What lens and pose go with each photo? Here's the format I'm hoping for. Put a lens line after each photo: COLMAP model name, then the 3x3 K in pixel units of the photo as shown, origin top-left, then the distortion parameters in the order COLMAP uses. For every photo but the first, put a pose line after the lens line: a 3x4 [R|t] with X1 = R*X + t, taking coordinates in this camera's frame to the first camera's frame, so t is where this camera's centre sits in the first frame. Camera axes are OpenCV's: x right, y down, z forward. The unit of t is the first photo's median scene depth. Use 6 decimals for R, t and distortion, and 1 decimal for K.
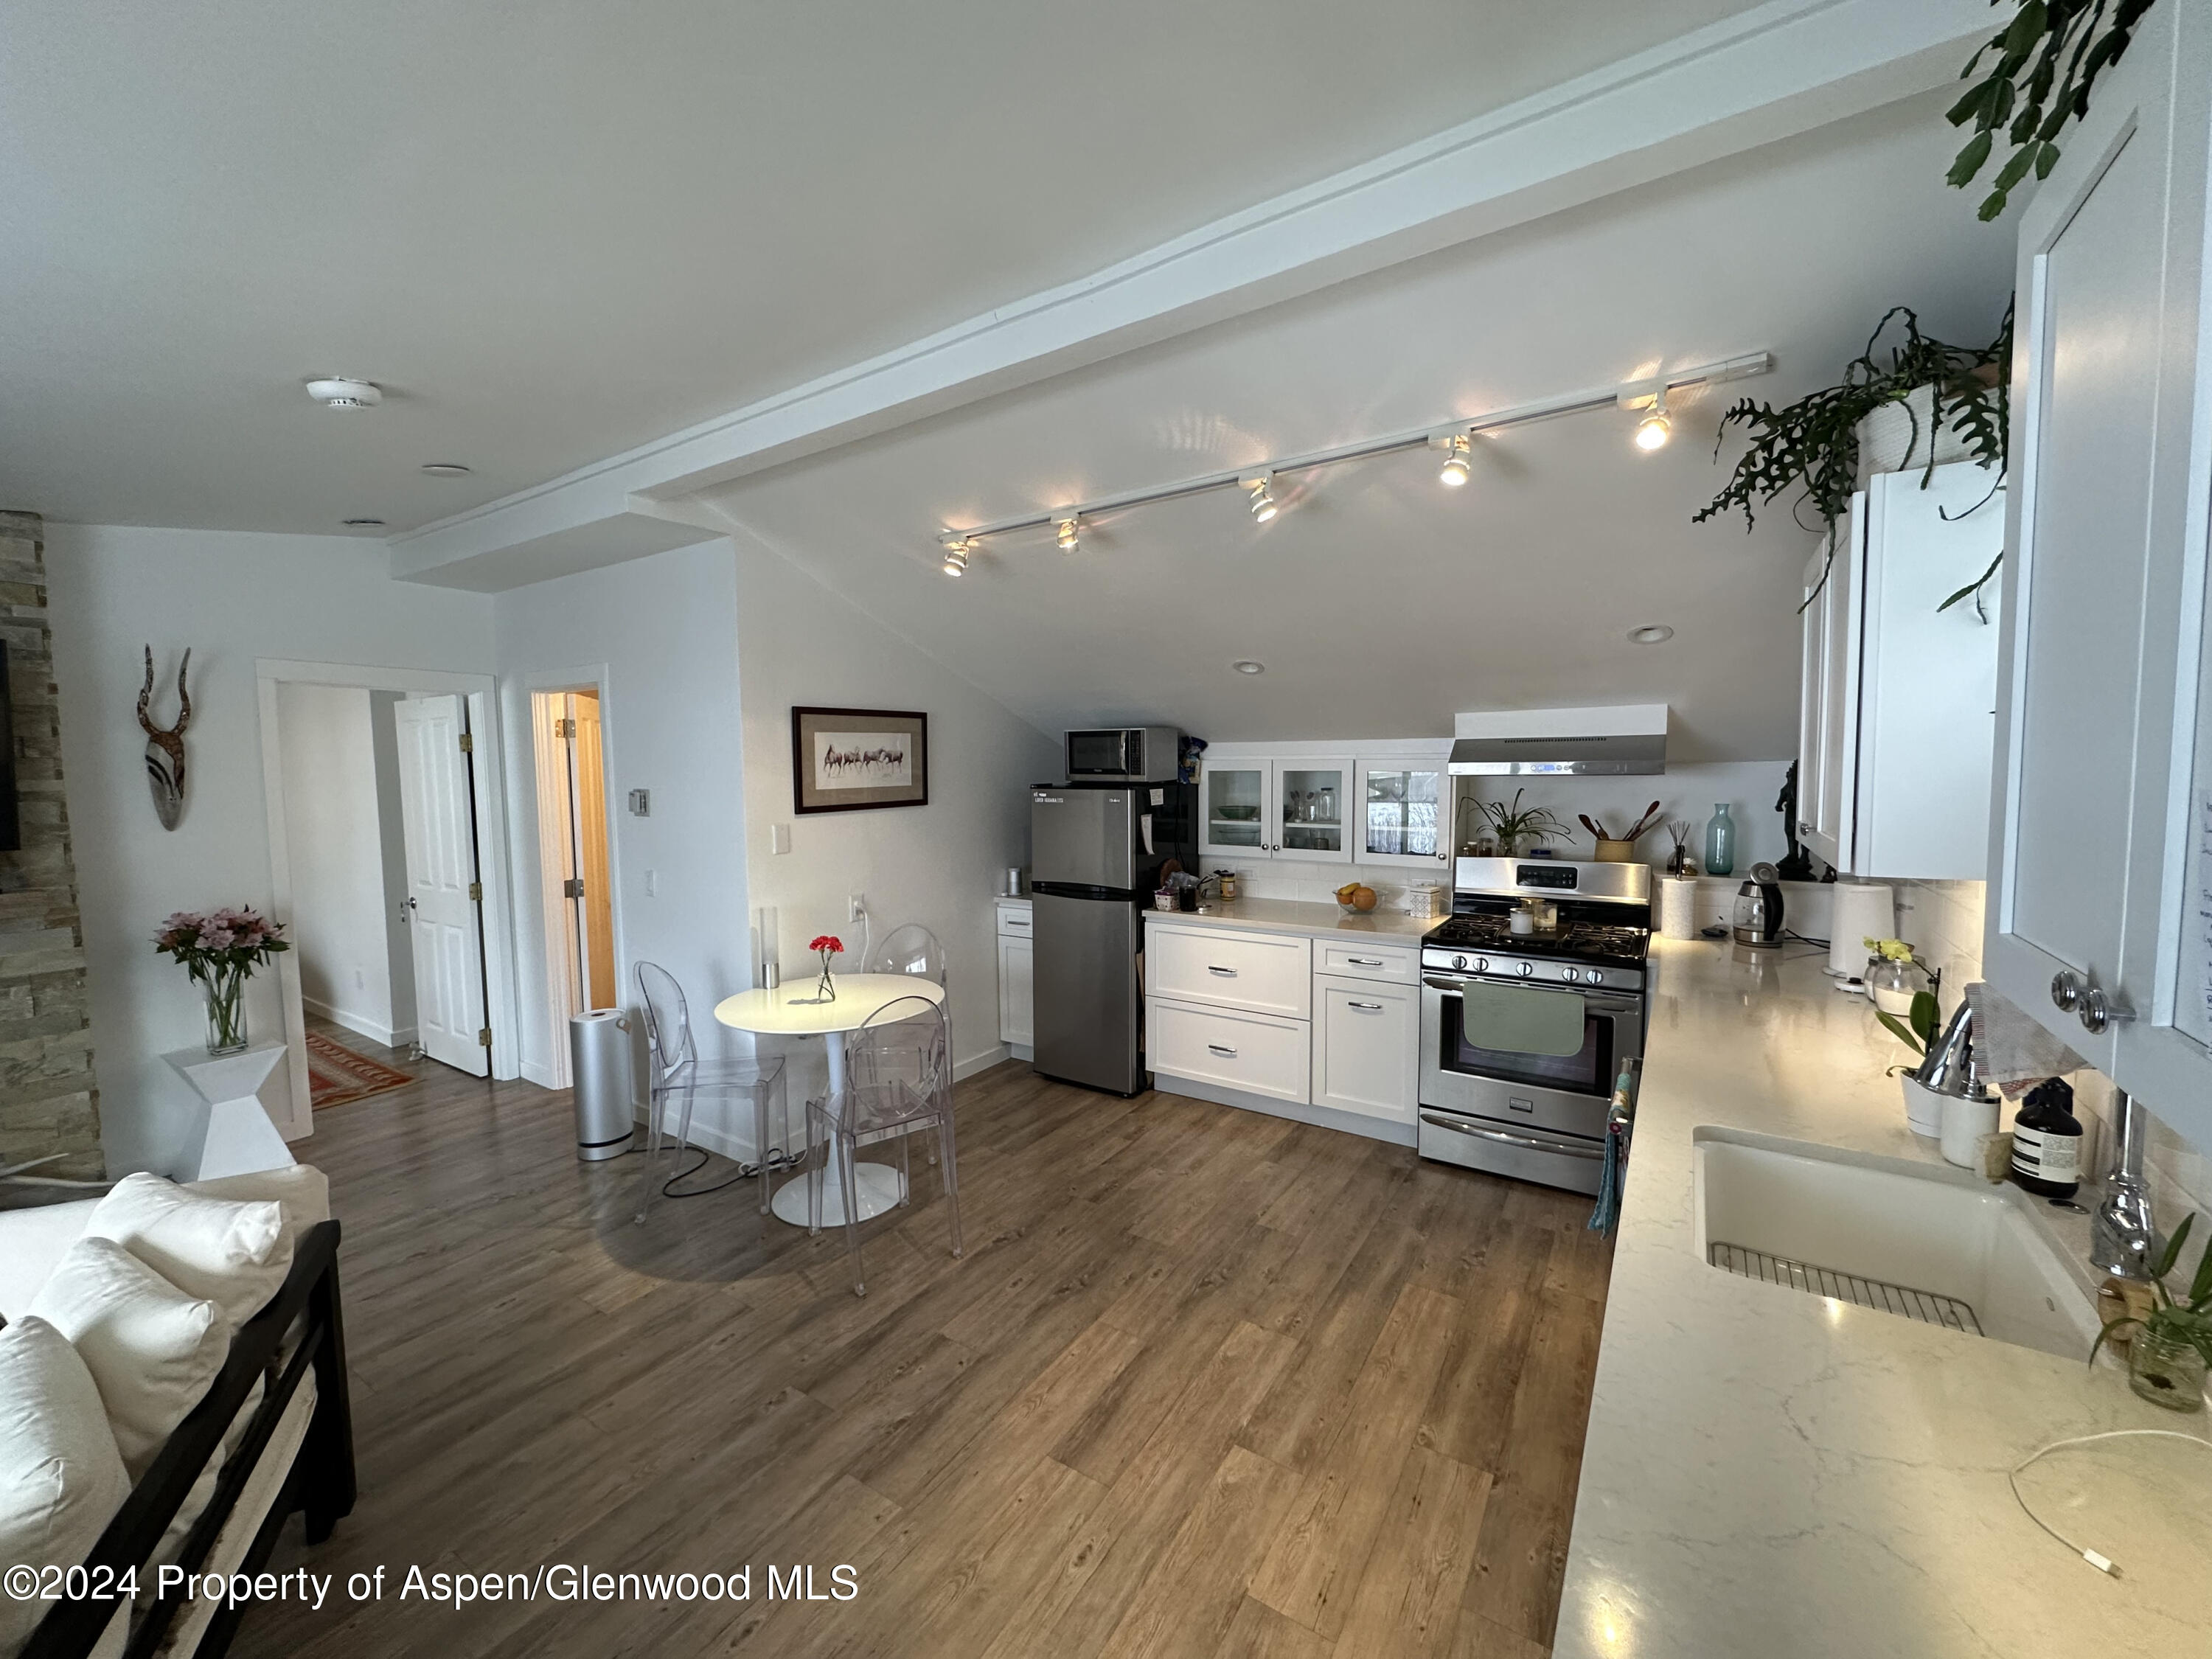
lens RADIAL K [[880.3, 0, 1103.8], [0, 880.3, 827.9], [0, 0, 1]] dist [0.000176, 0.000300]
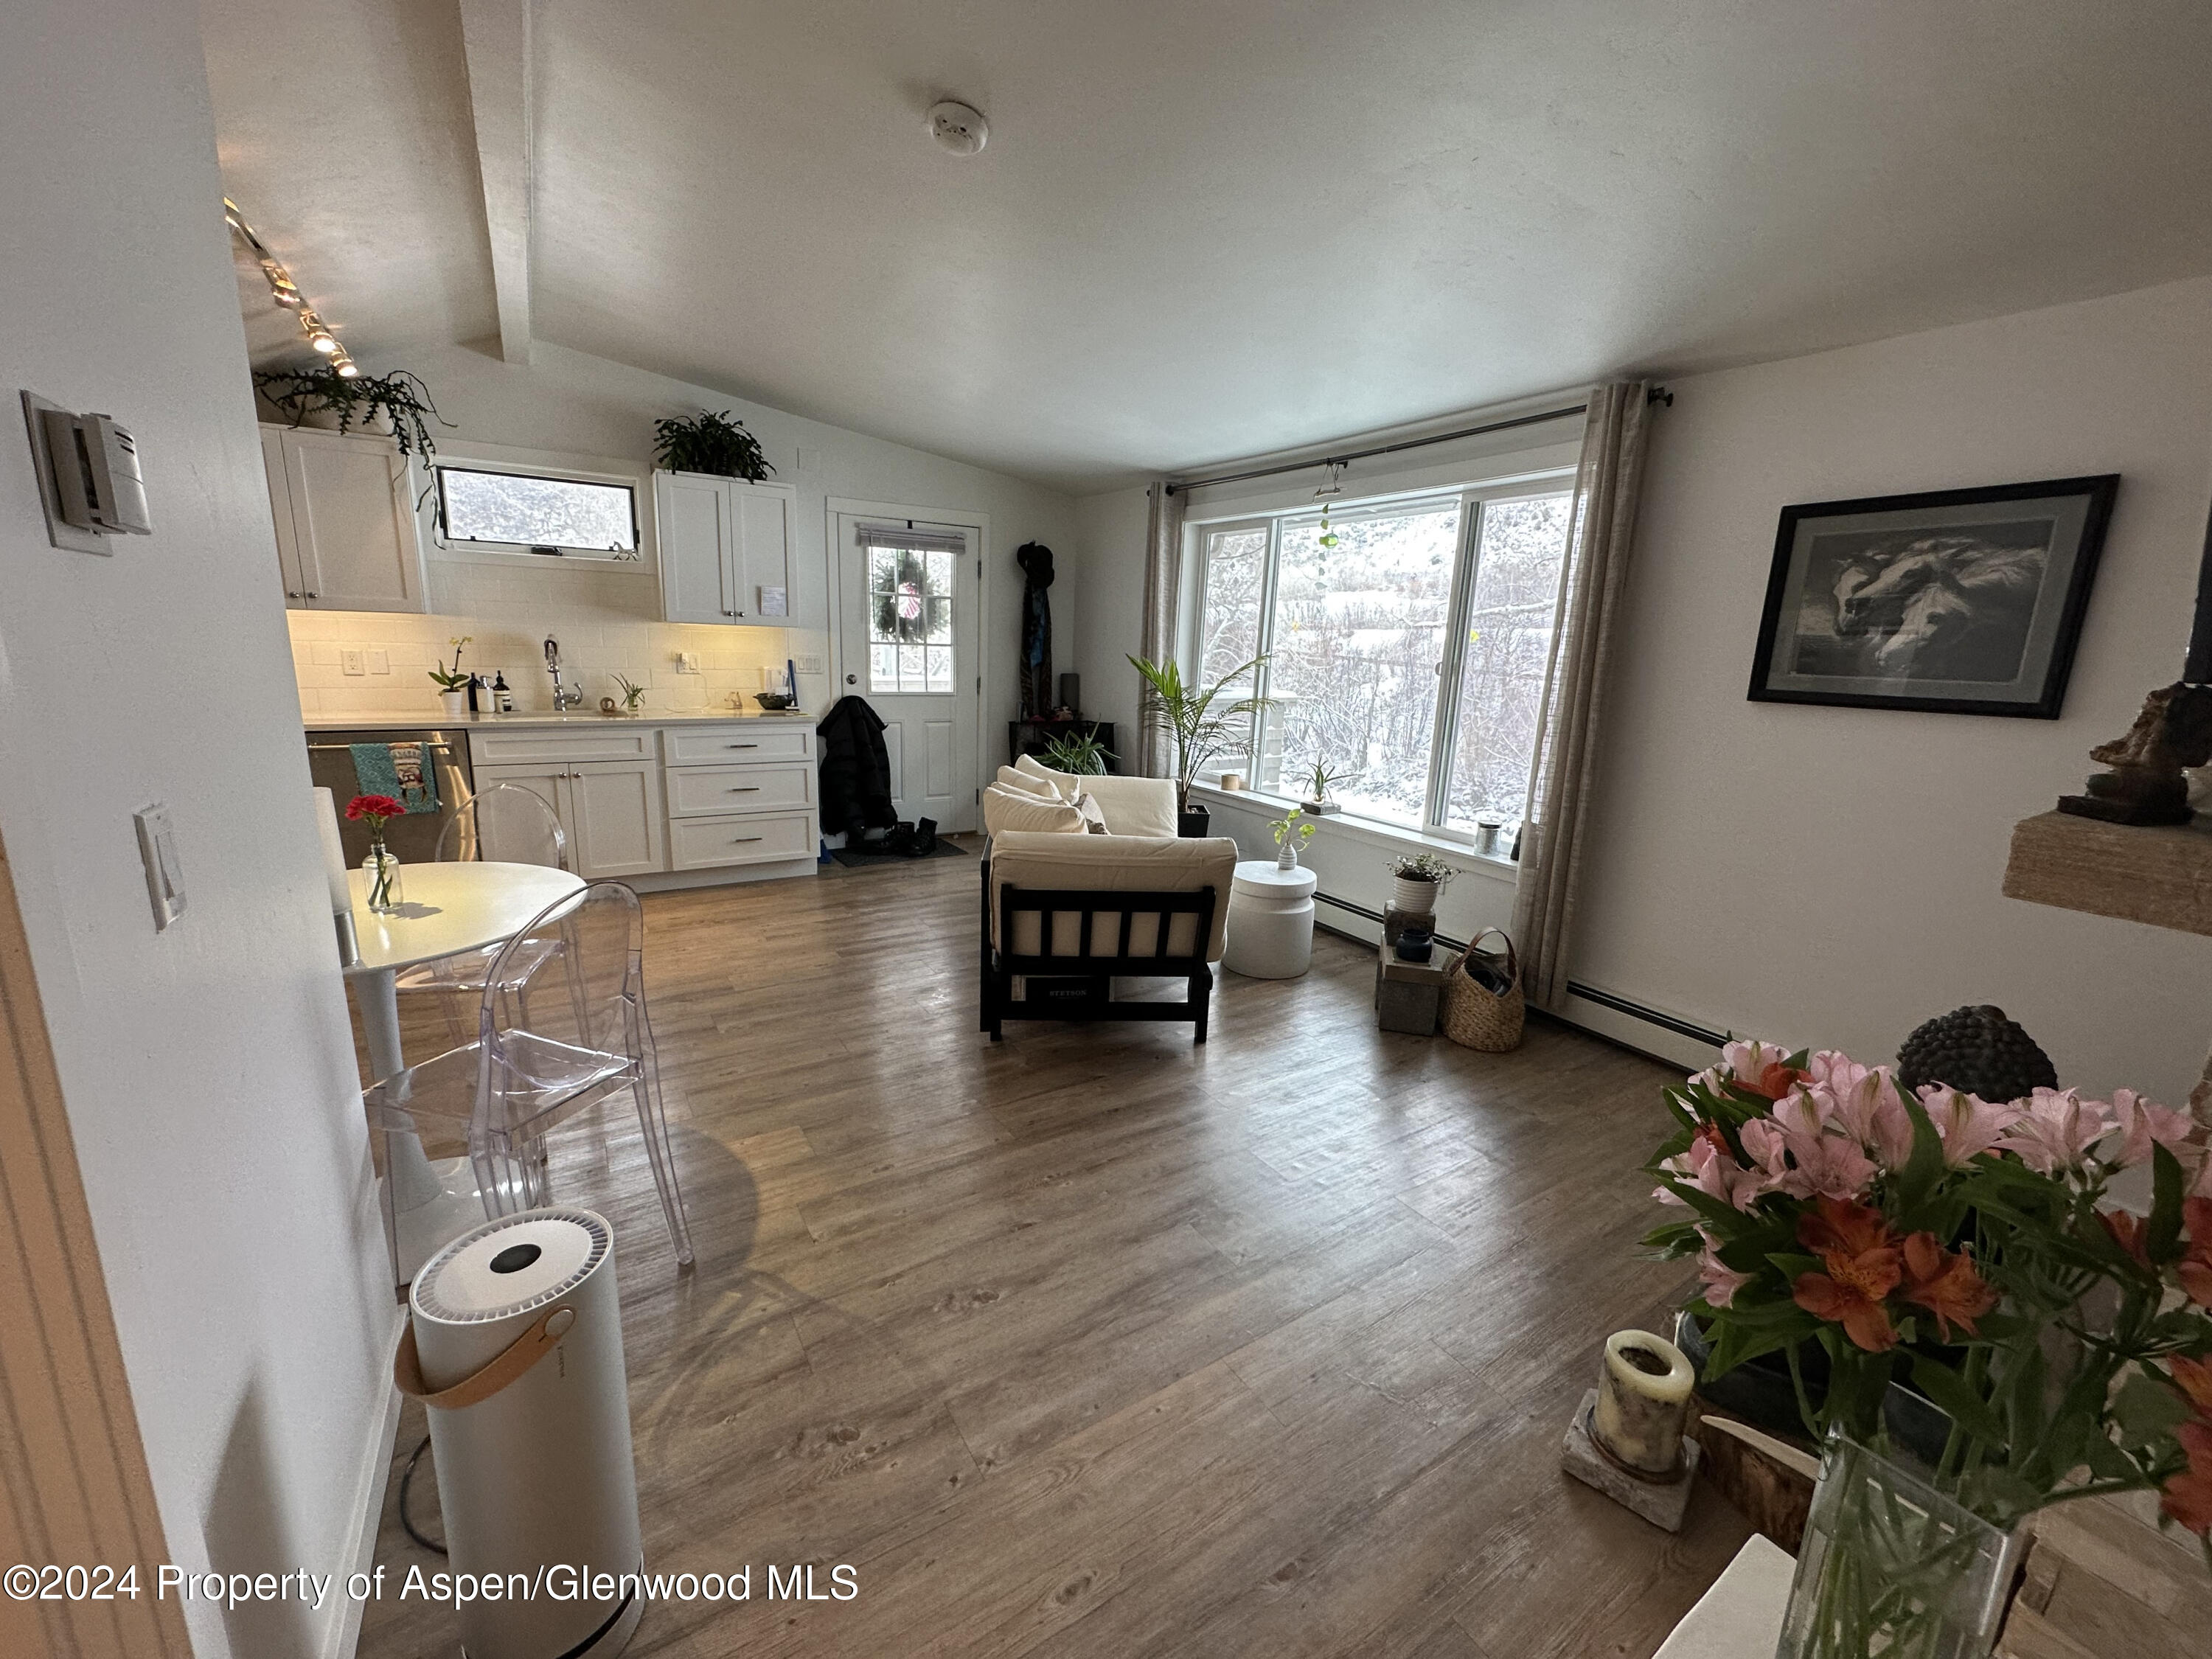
lens RADIAL K [[880.3, 0, 1103.8], [0, 880.3, 827.9], [0, 0, 1]] dist [0.000176, 0.000300]
pose [[-0.907284, -0.106364, 0.406845, -0.943055], [0.007777, 0.963073, 0.269127, -0.007943], [-0.420447, 0.247338, -0.872954, 1.251519]]
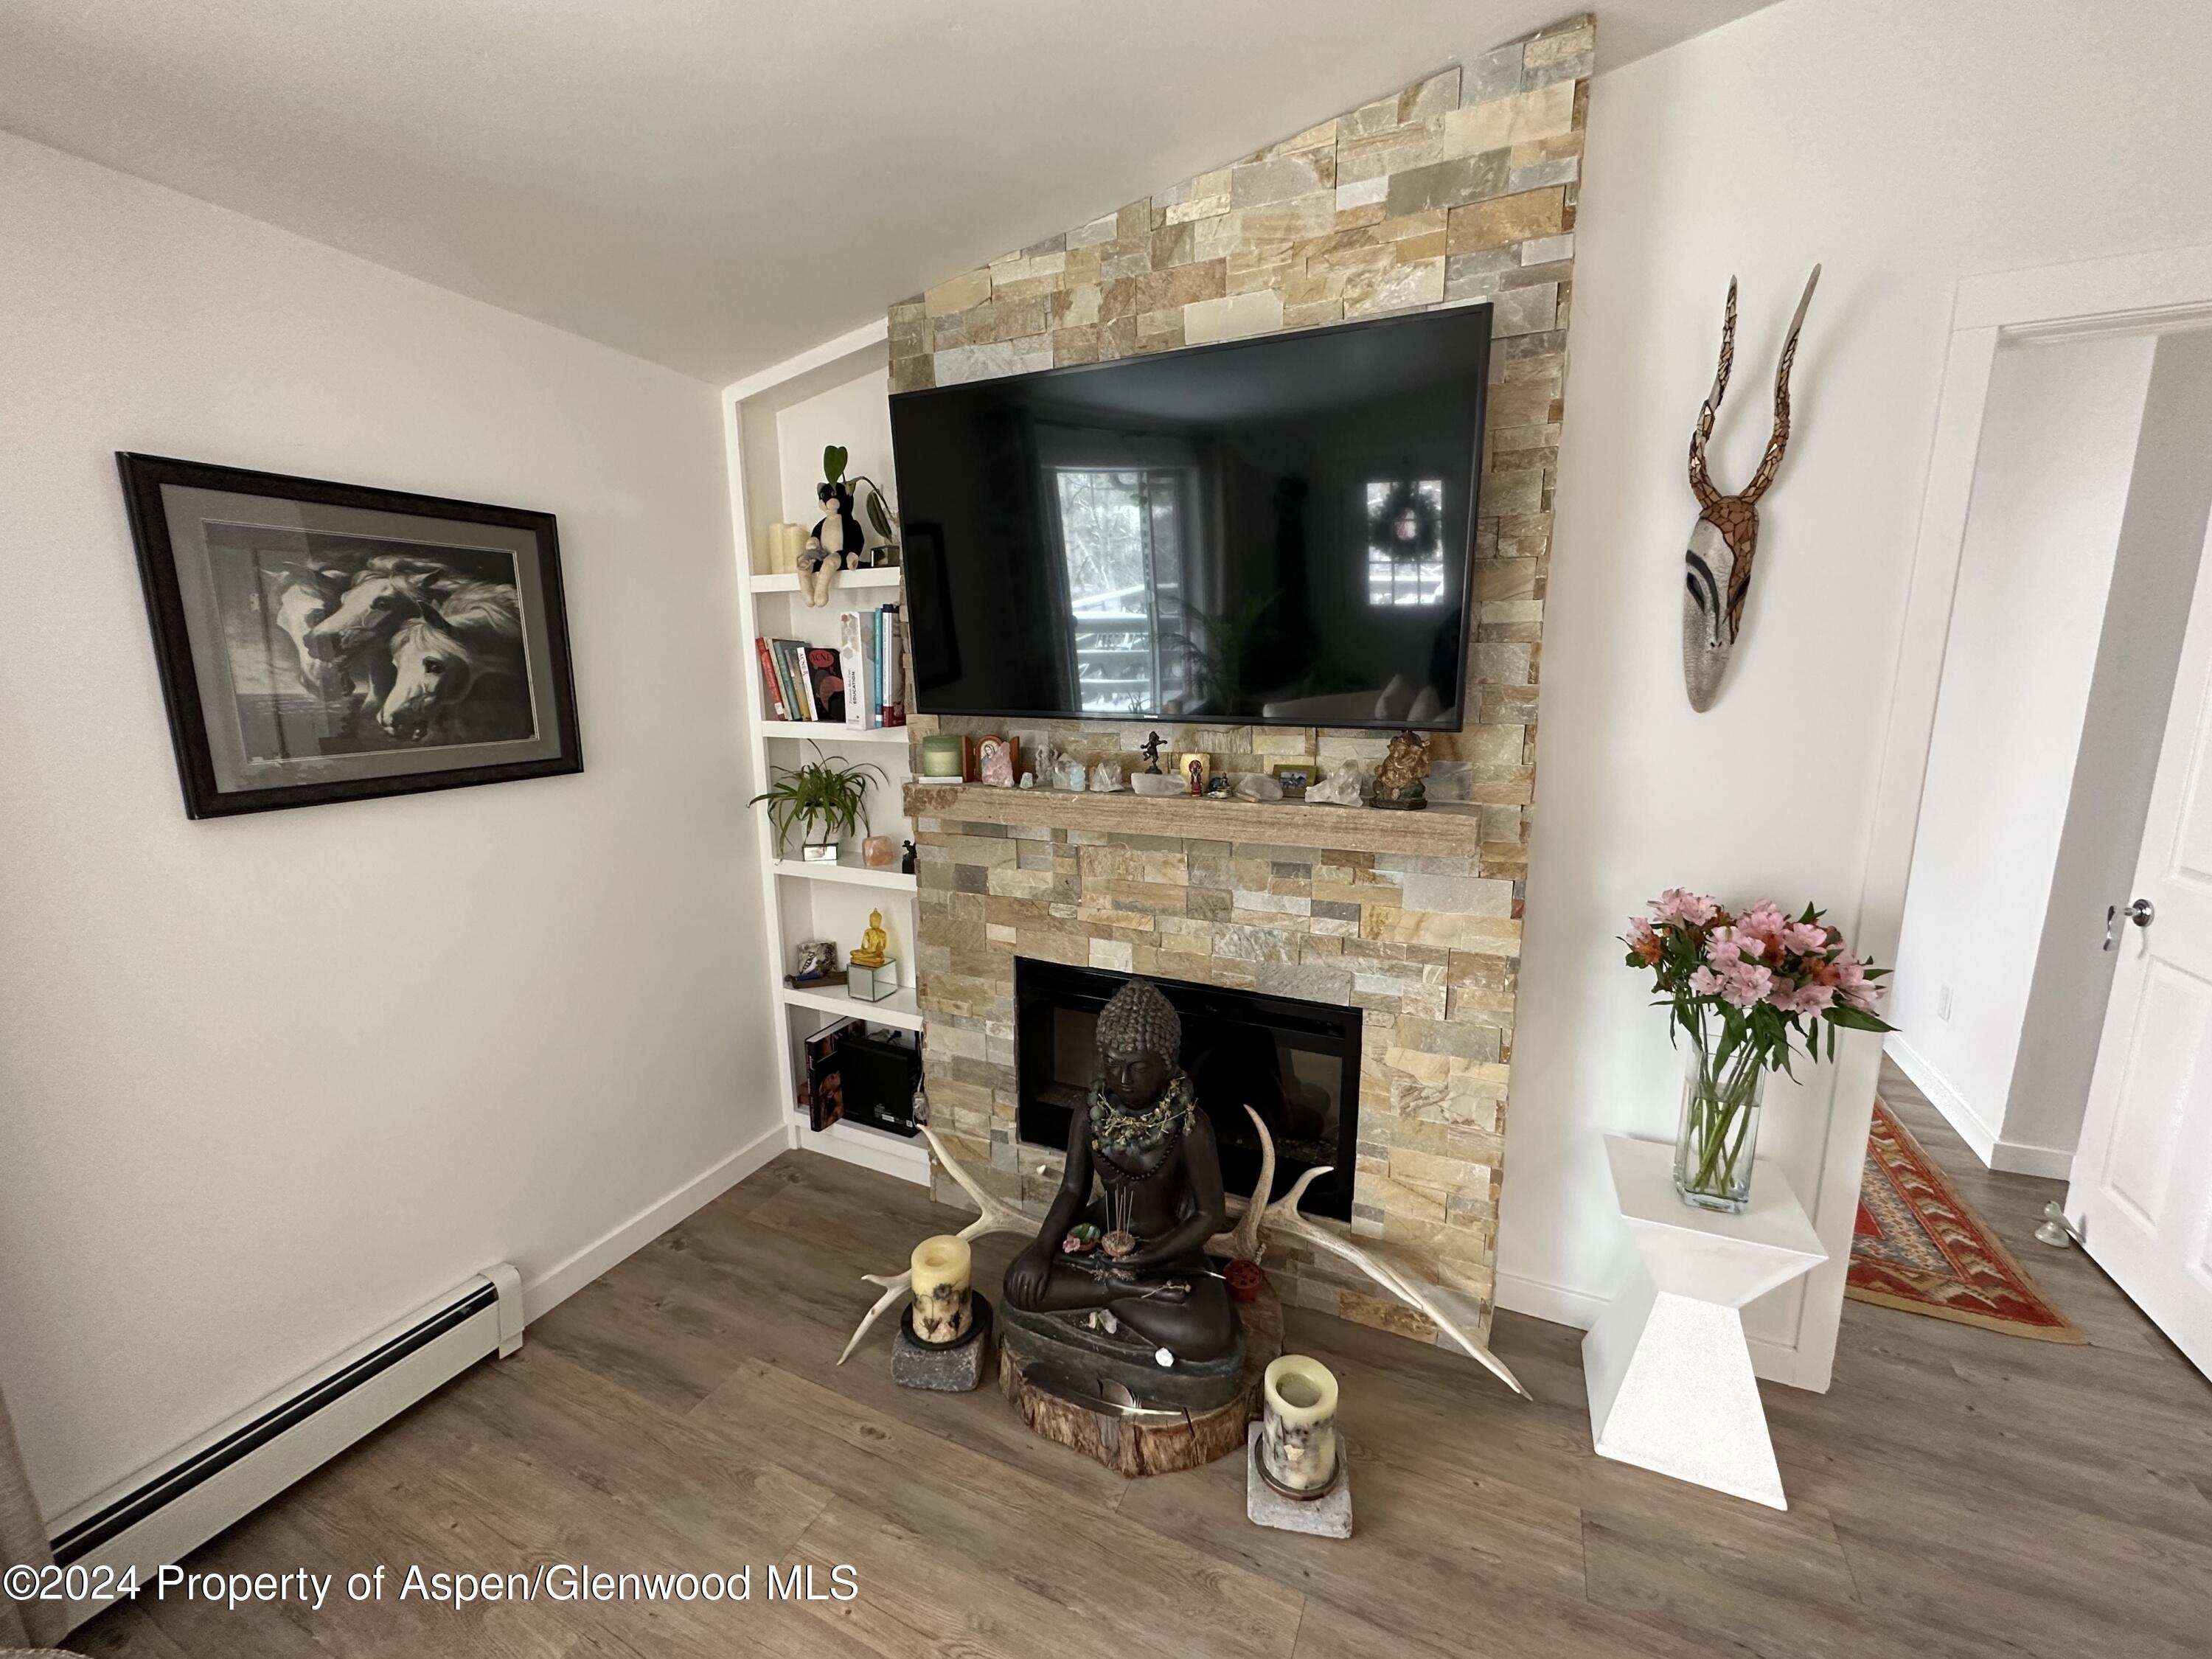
lens RADIAL K [[880.0, 0, 1103.5], [0, 880.0, 829.0], [0, 0, 1]] dist [-0.001589, 0.000203]
pose [[0.139172, 0.191866, -0.971503, -0.655962], [-0.064676, 0.980717, 0.184421, -0.001747], [0.988154, 0.037167, 0.148897, 0.638107]]
